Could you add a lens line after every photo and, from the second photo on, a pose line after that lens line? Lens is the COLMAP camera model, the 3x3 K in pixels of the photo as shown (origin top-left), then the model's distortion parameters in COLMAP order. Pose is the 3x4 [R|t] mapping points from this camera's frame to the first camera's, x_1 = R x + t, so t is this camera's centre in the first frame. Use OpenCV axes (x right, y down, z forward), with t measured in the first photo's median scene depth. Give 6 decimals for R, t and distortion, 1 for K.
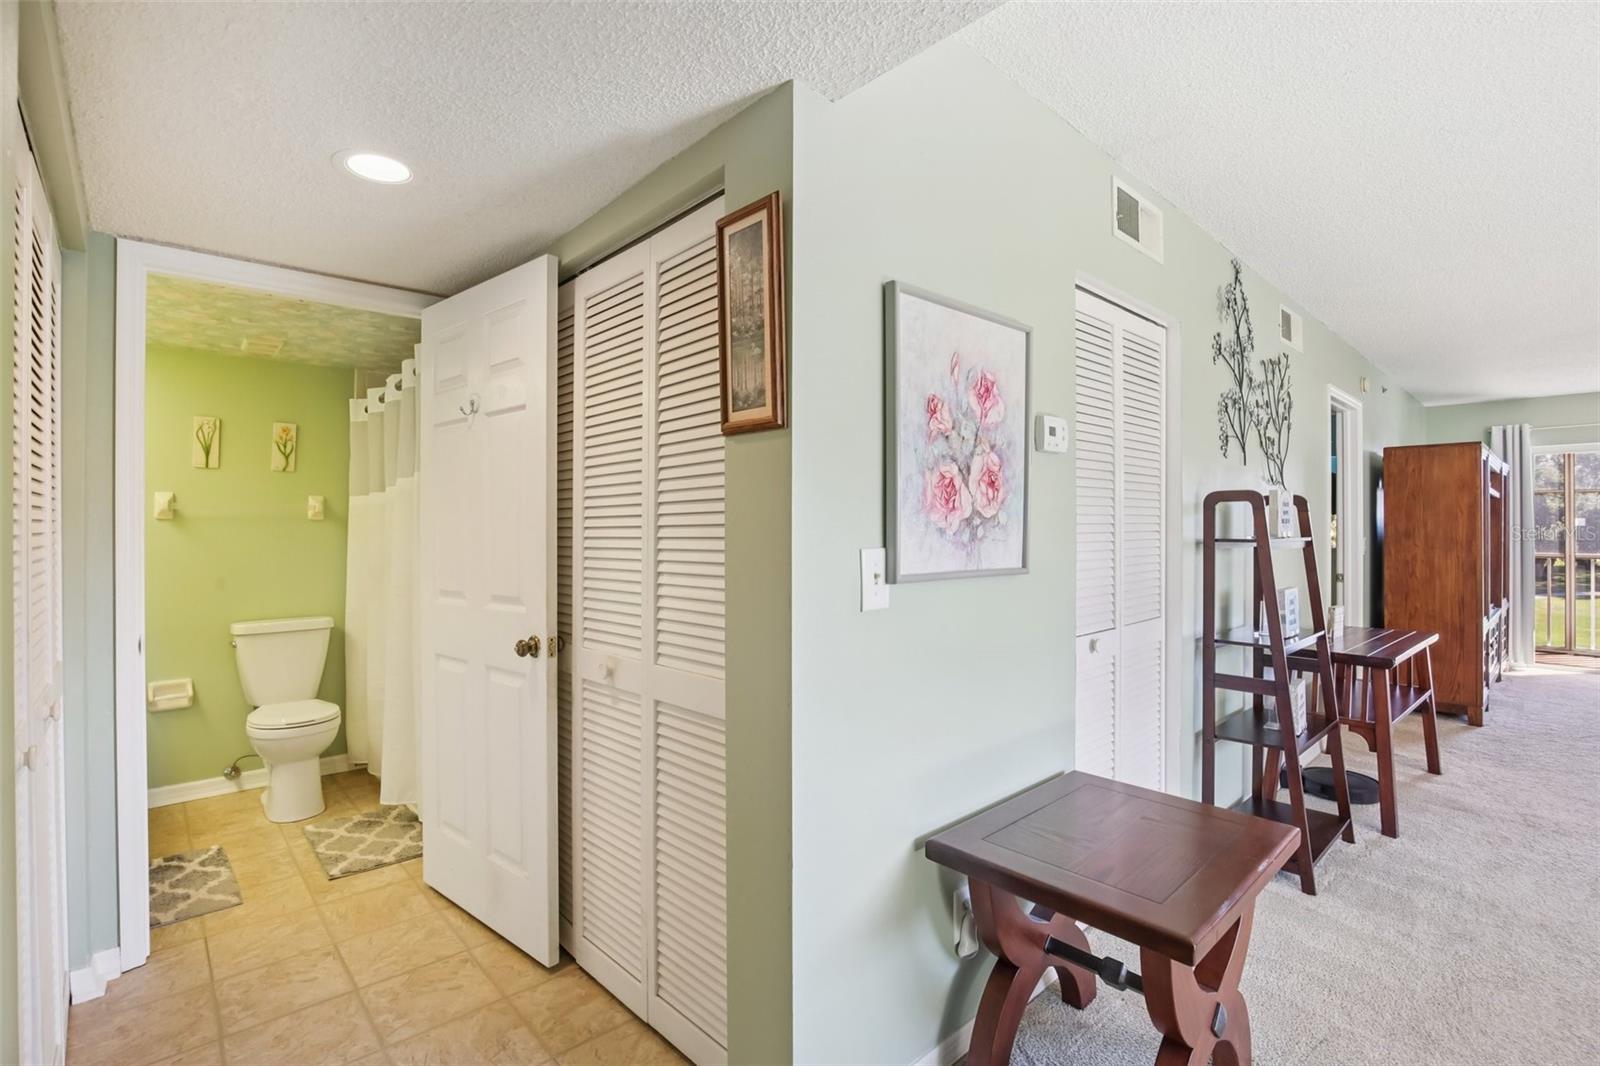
lens RADIAL K [[745.8, 0, 778.6], [0, 745.8, 528.7], [0, 0, 1]] dist [-0.033649, -0.000276]
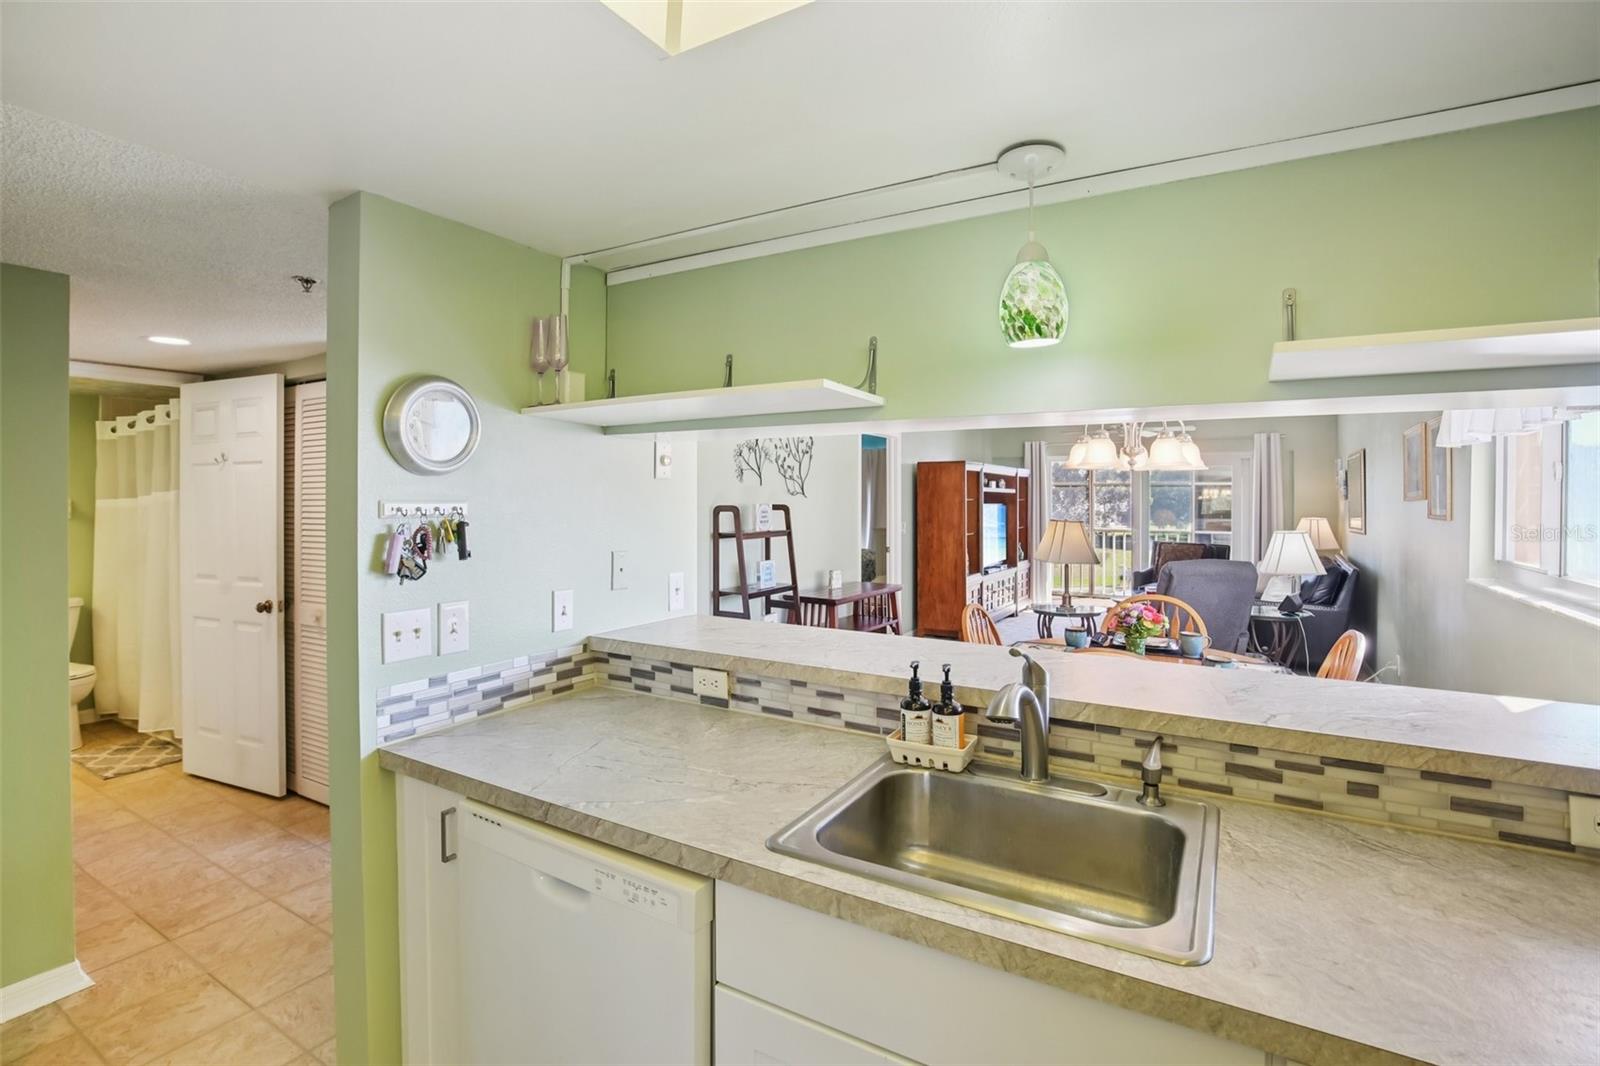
lens RADIAL K [[749.9, 0, 797.5], [0, 749.9, 505.4], [0, 0, 1]] dist [-0.026231, 0.000088]
pose [[0.954967, -0.001670, 0.296706, 0.381233], [-0.001559, 0.999942, 0.010646, -0.108822], [-0.296706, -0.010629, 0.954910, -1.153083]]
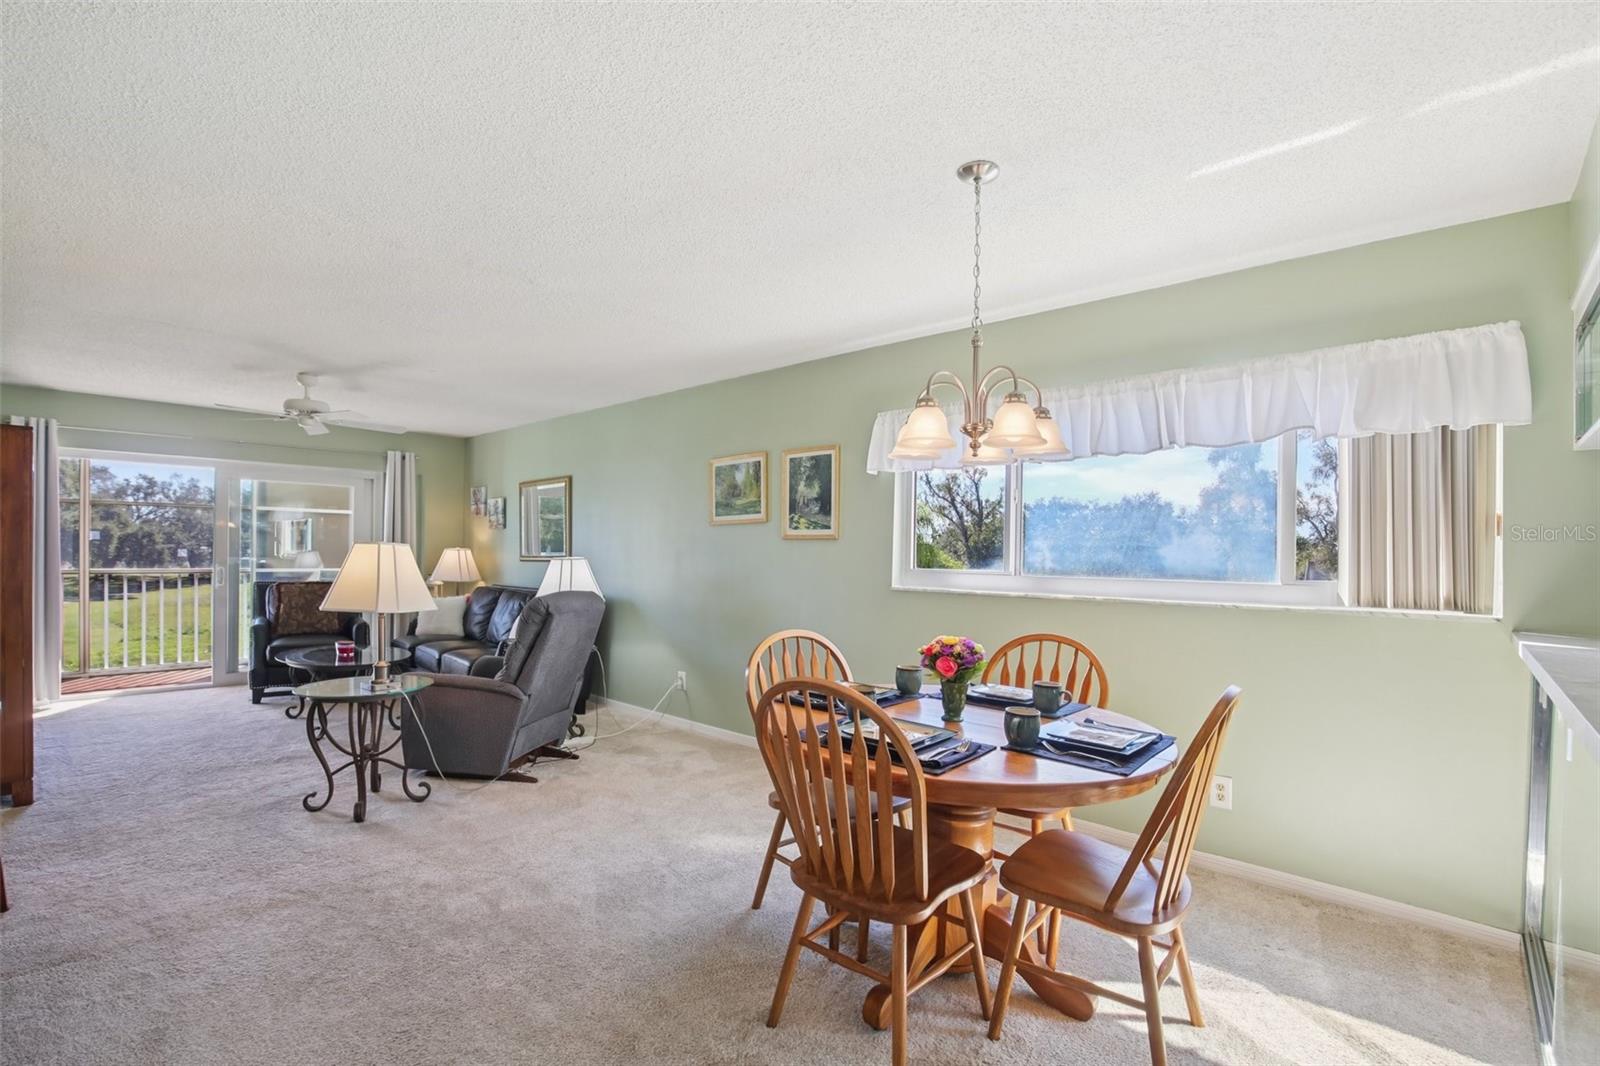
lens RADIAL K [[736.2, 0, 794.3], [0, 736.2, 535.7], [0, 0, 1]] dist [-0.032839, 0.000513]
pose [[-0.096134, 0.013886, 0.995272, 0.388224], [-0.012671, 0.999805, -0.015173, -0.018714], [-0.995288, -0.014070, -0.095939, 0.691729]]
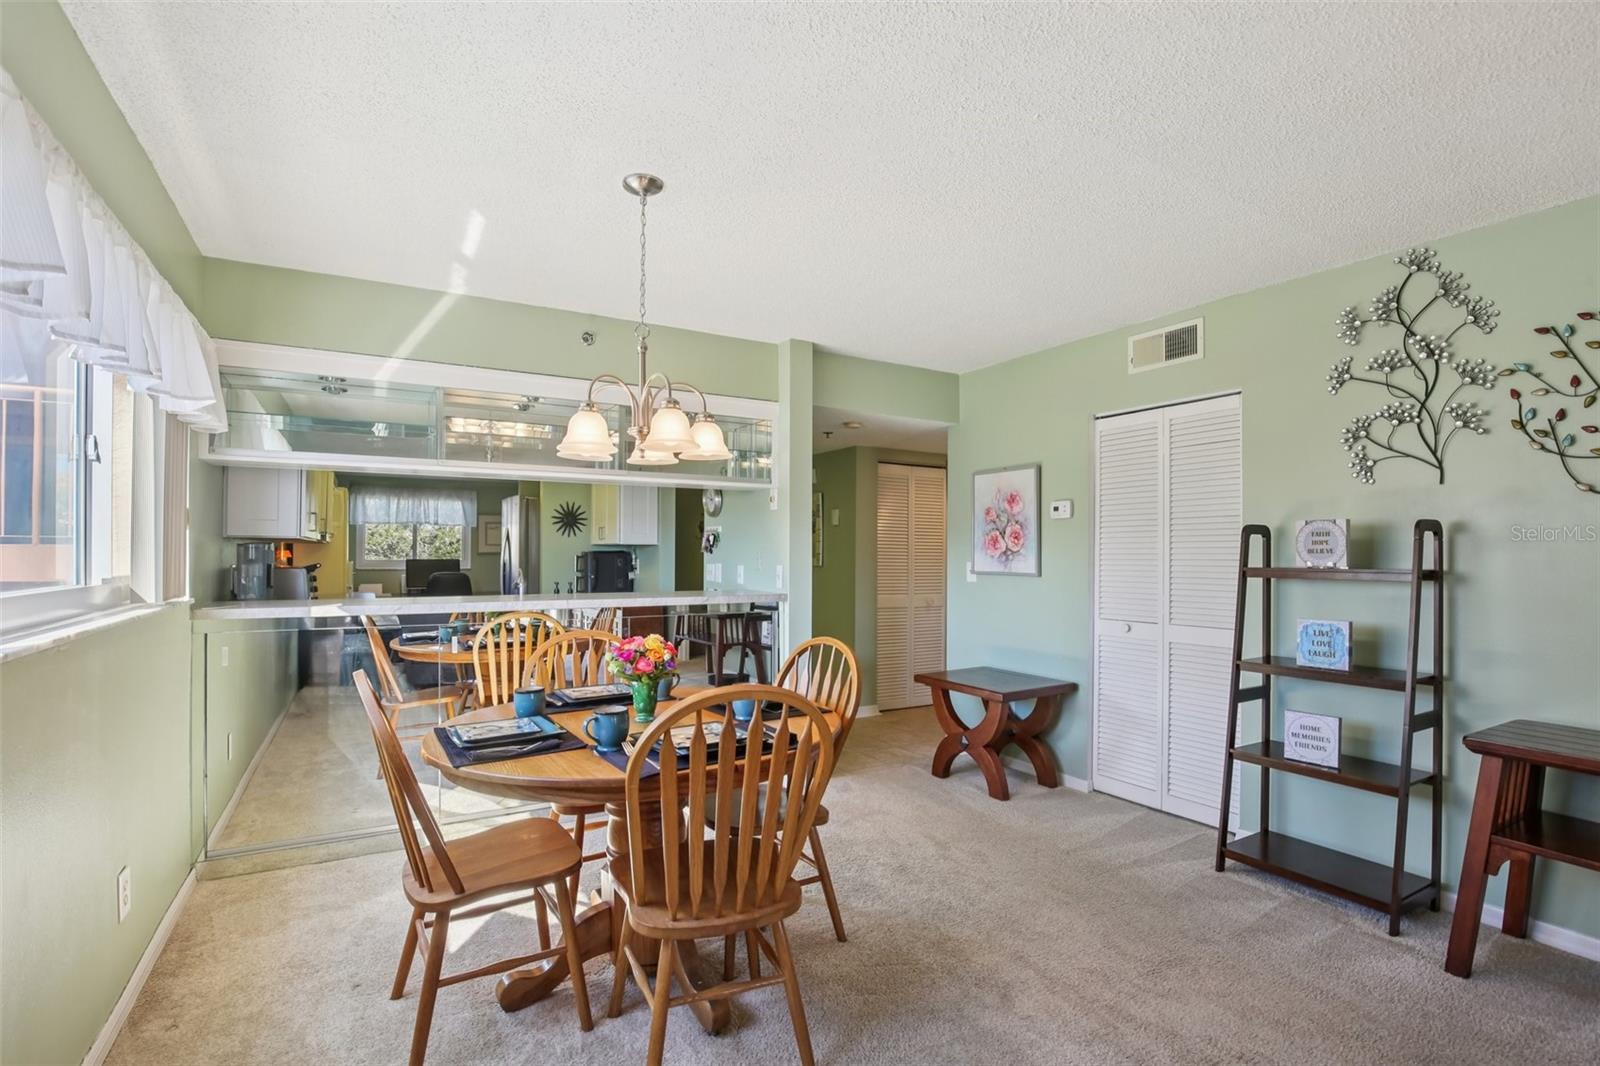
lens RADIAL K [[740.3, 0, 784.7], [0, 740.3, 541.5], [0, 0, 1]] dist [-0.039032, 0.009293]
pose [[-0.213715, -0.013368, -0.976805, 2.879094], [-0.004530, 0.999909, -0.012694, -0.012950], [0.976886, 0.001712, -0.213756, 0.798487]]
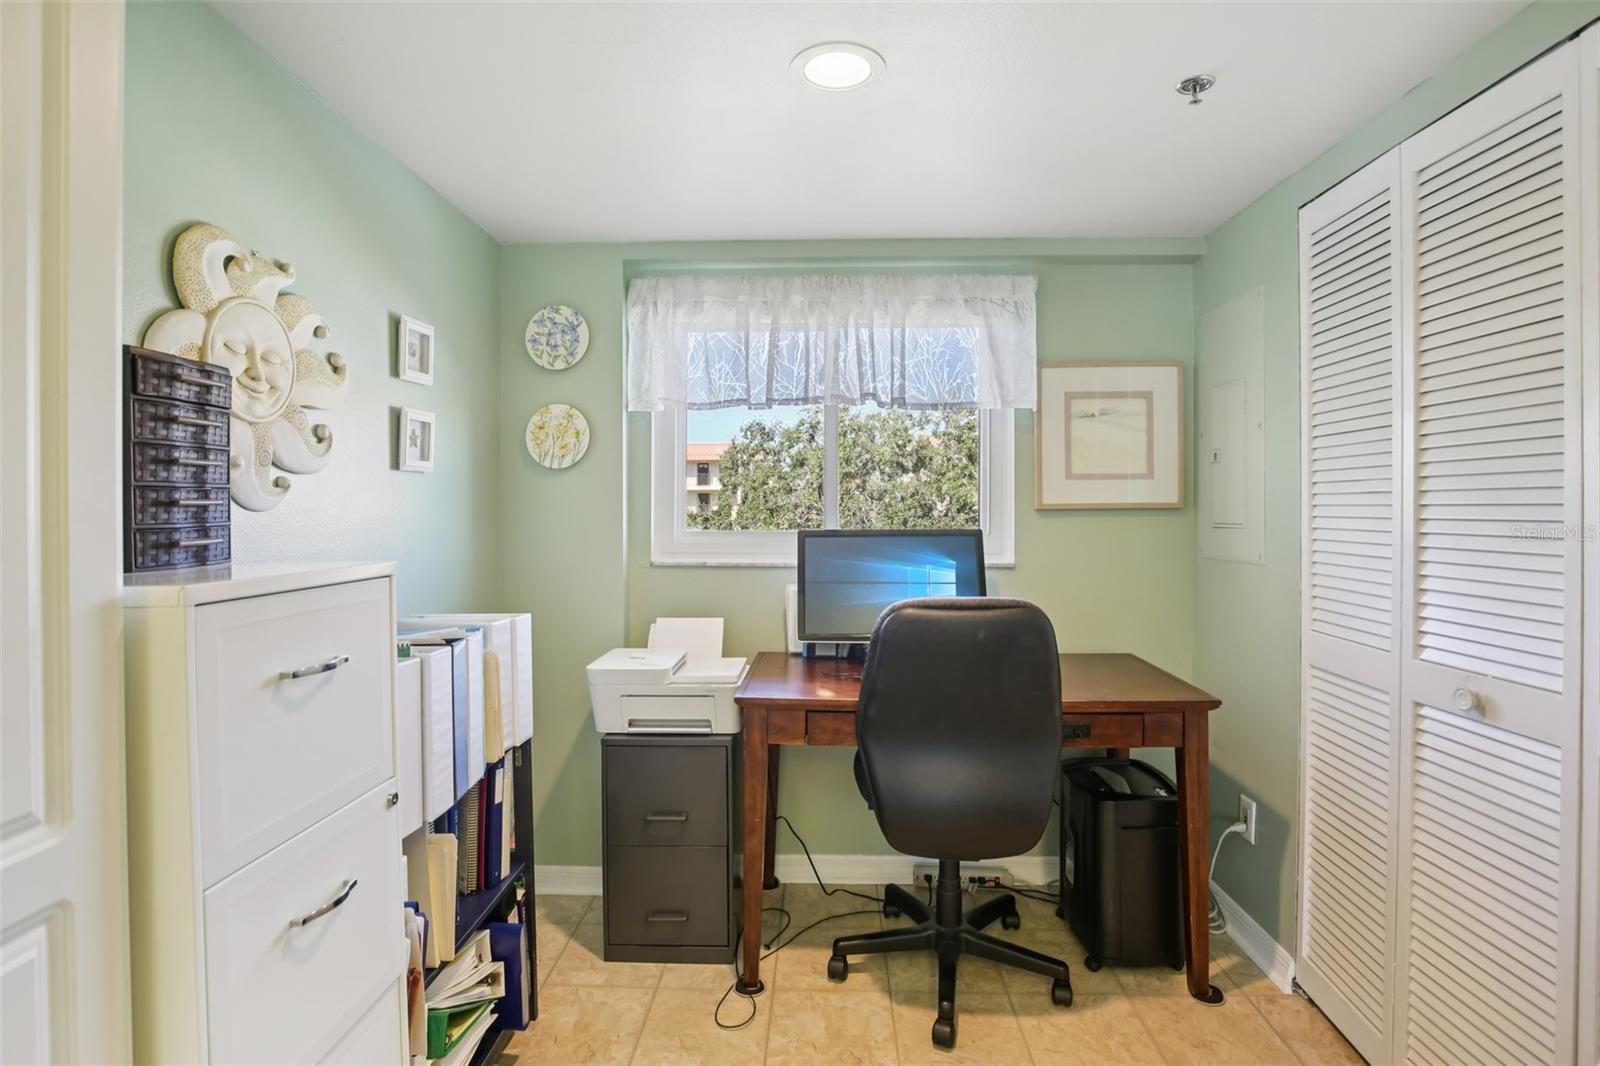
lens RADIAL K [[782.3, 0, 792.2], [0, 782.3, 509.2], [0, 0, 1]] dist [-0.034002, 0.000156]
pose [[-0.700893, 0.002495, -0.713263, -0.351580], [0.001058, 0.999996, 0.002458, 0.012092], [0.713266, 0.000968, -0.700893, -1.736574]]
